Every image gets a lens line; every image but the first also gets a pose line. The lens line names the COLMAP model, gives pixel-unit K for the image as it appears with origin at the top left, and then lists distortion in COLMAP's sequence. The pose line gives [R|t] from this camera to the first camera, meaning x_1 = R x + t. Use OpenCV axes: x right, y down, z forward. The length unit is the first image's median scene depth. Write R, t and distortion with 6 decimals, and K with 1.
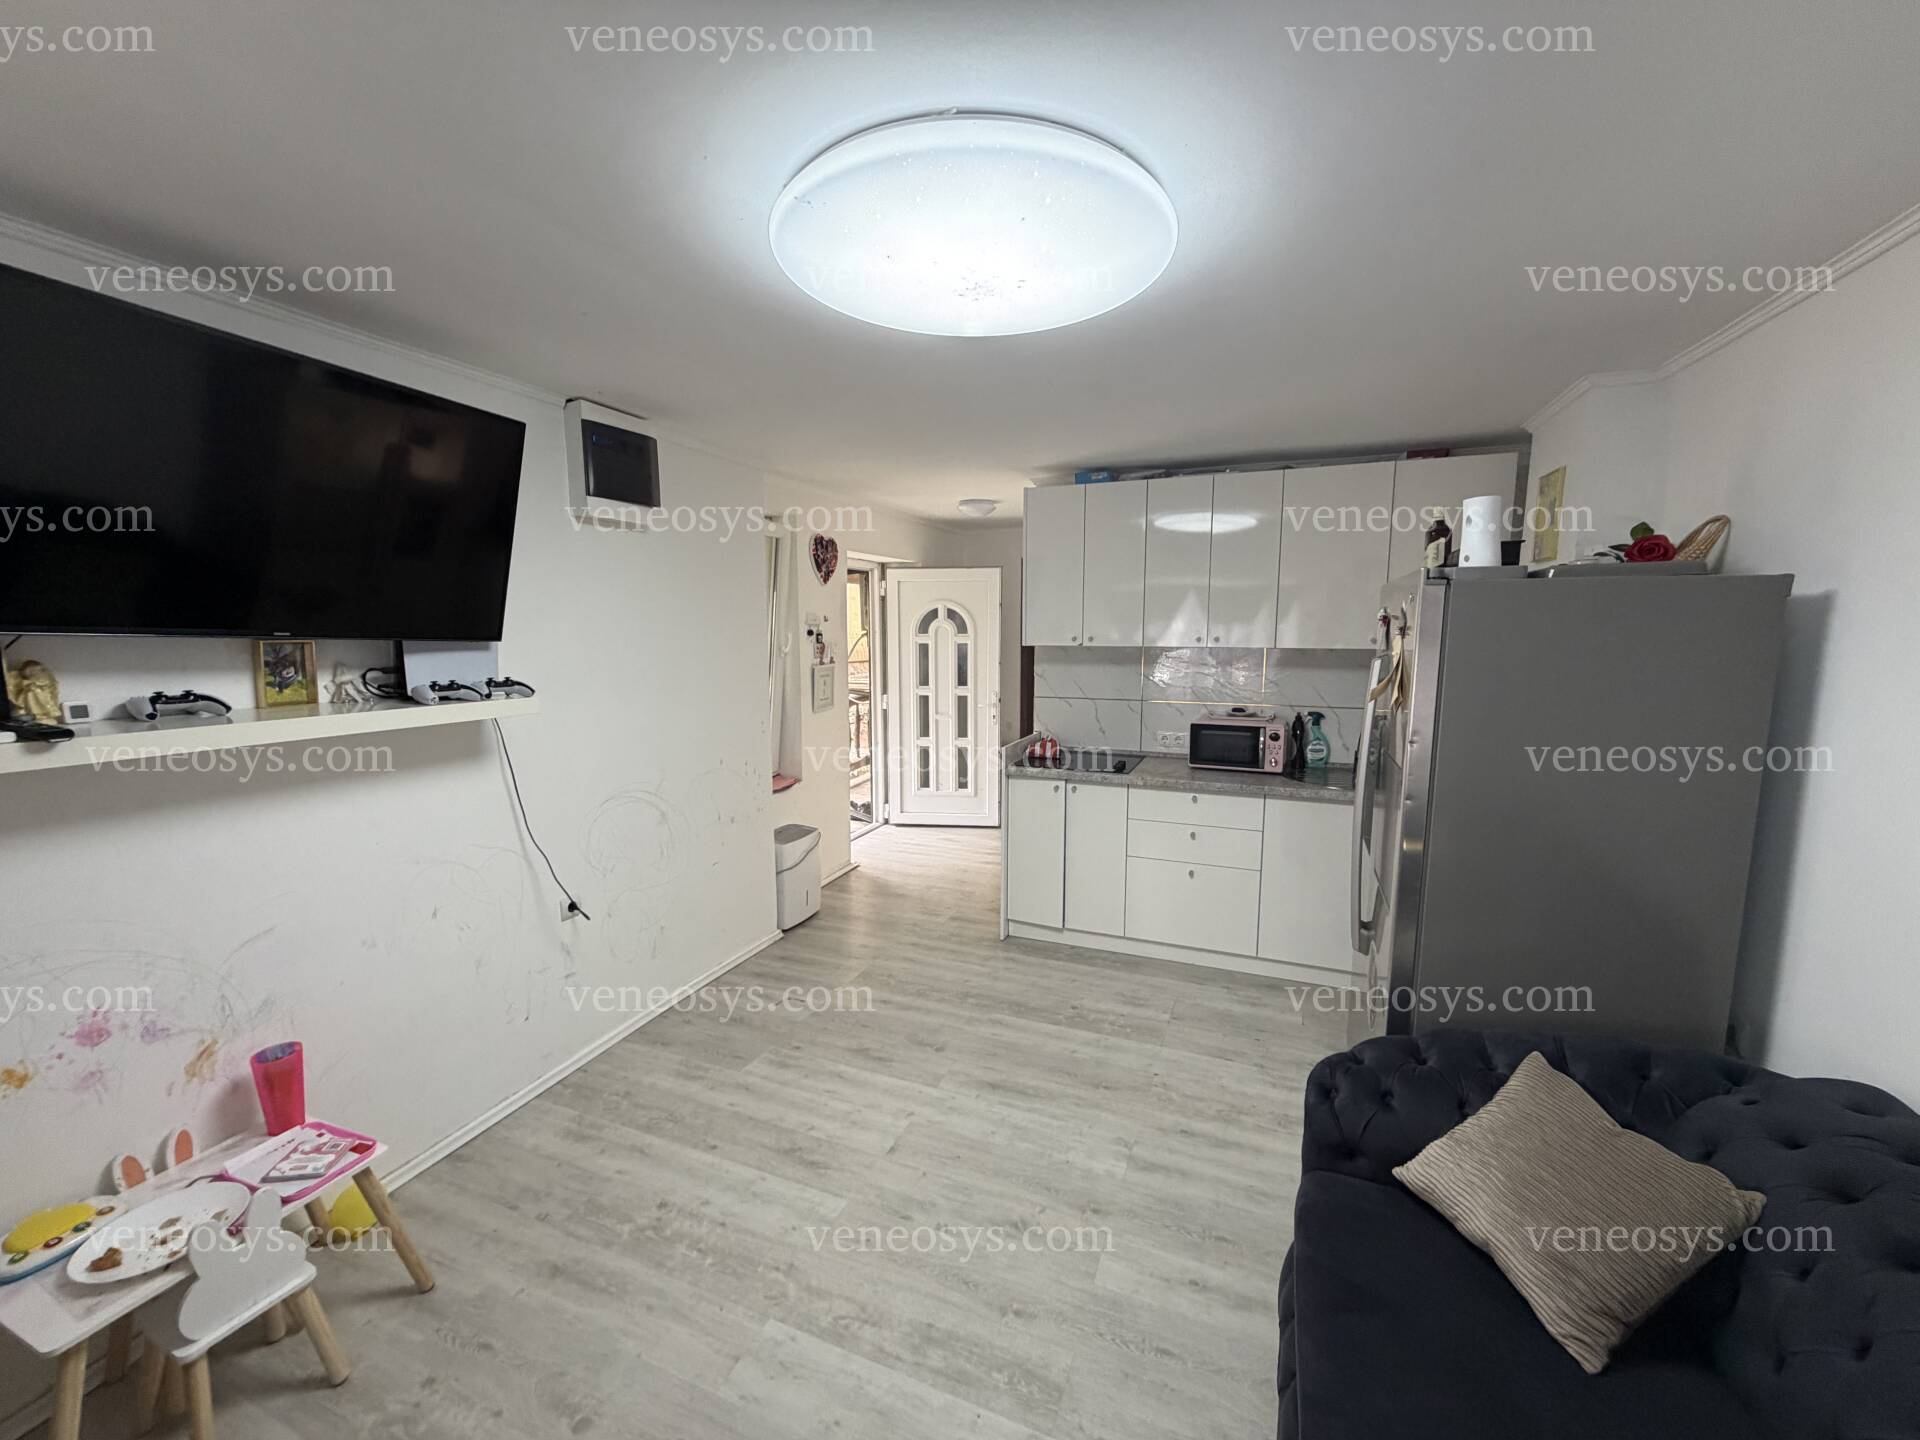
lens RADIAL K [[764.8, 0, 955.4], [0, 764.8, 721.8], [0, 0, 1]] dist [0.000365, 0.000078]
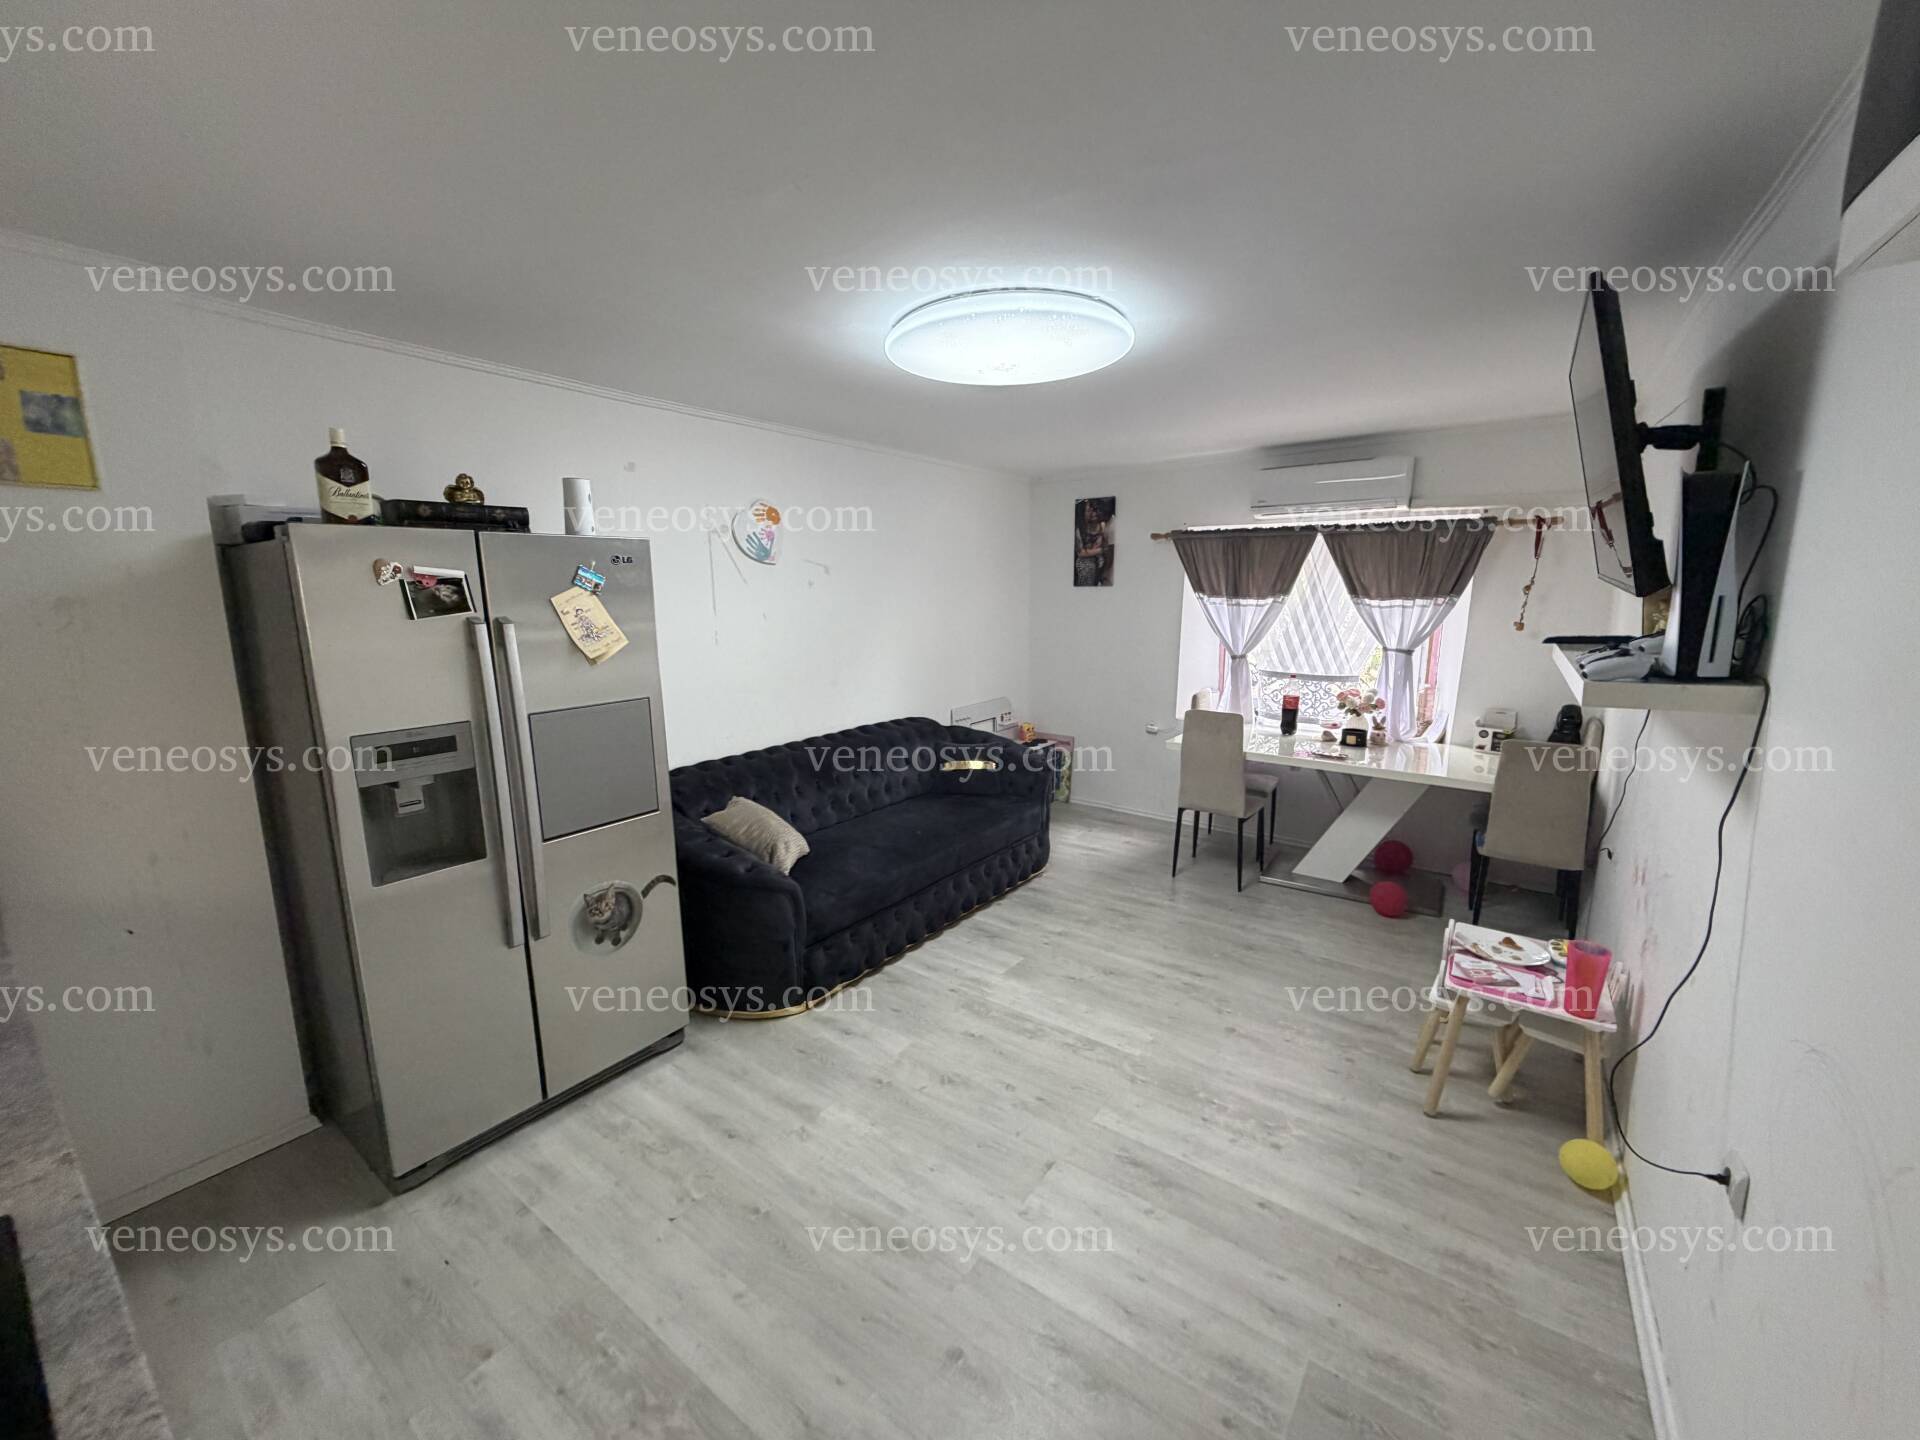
lens RADIAL K [[764.8, 0, 955.4], [0, 764.8, 721.8], [0, 0, 1]] dist [0.000365, 0.000078]
pose [[-0.972456, -0.033202, 0.230711, -0.164136], [0.037892, 0.954118, 0.297025, -0.209224], [-0.229987, 0.297586, -0.926579, 1.690477]]
